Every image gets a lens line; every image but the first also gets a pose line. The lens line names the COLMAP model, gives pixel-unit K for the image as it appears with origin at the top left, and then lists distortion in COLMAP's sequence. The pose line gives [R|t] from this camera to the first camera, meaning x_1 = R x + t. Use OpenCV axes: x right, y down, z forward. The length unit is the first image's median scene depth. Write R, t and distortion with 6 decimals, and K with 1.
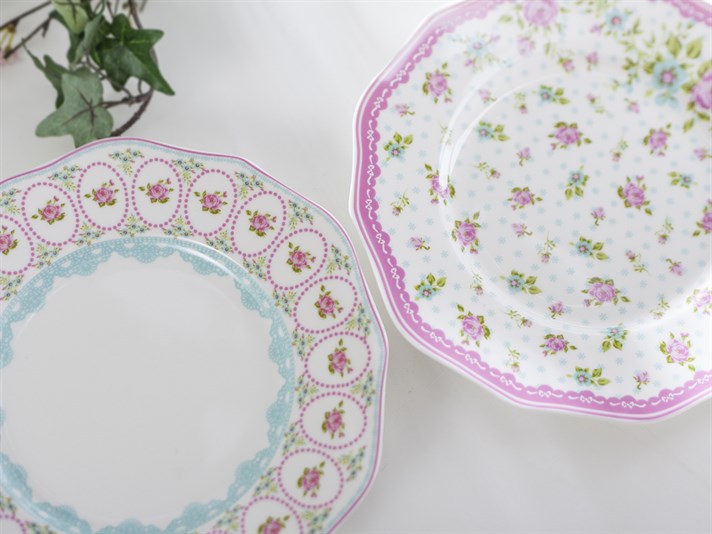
lens RADIAL K [[1129.7, 0, 356.0], [0, 1129.7, 267.0], [0, 0, 1]] dist [-0.018315, -0.086218]
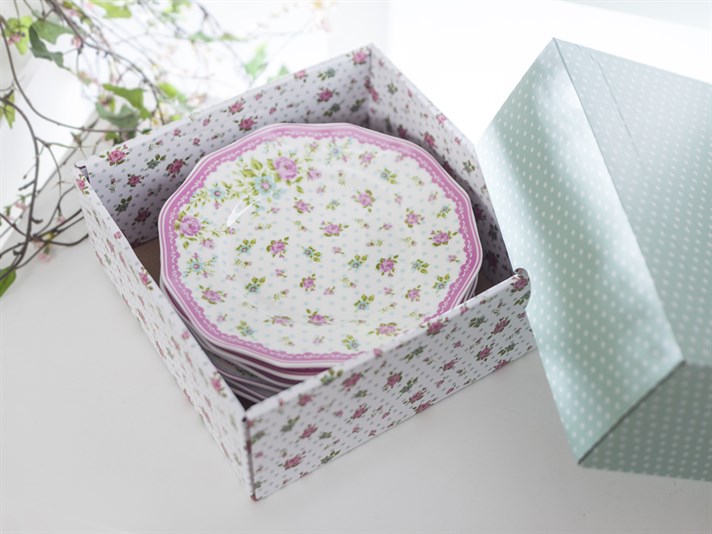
lens RADIAL K [[1129.7, 0, 356.0], [0, 1129.7, 267.0], [0, 0, 1]] dist [-0.018315, -0.086218]
pose [[0.336875, -0.730983, 0.593447, -0.693272], [0.889260, 0.454132, 0.054585, -0.096135], [-0.309404, 0.509341, 0.803020, -0.217748]]
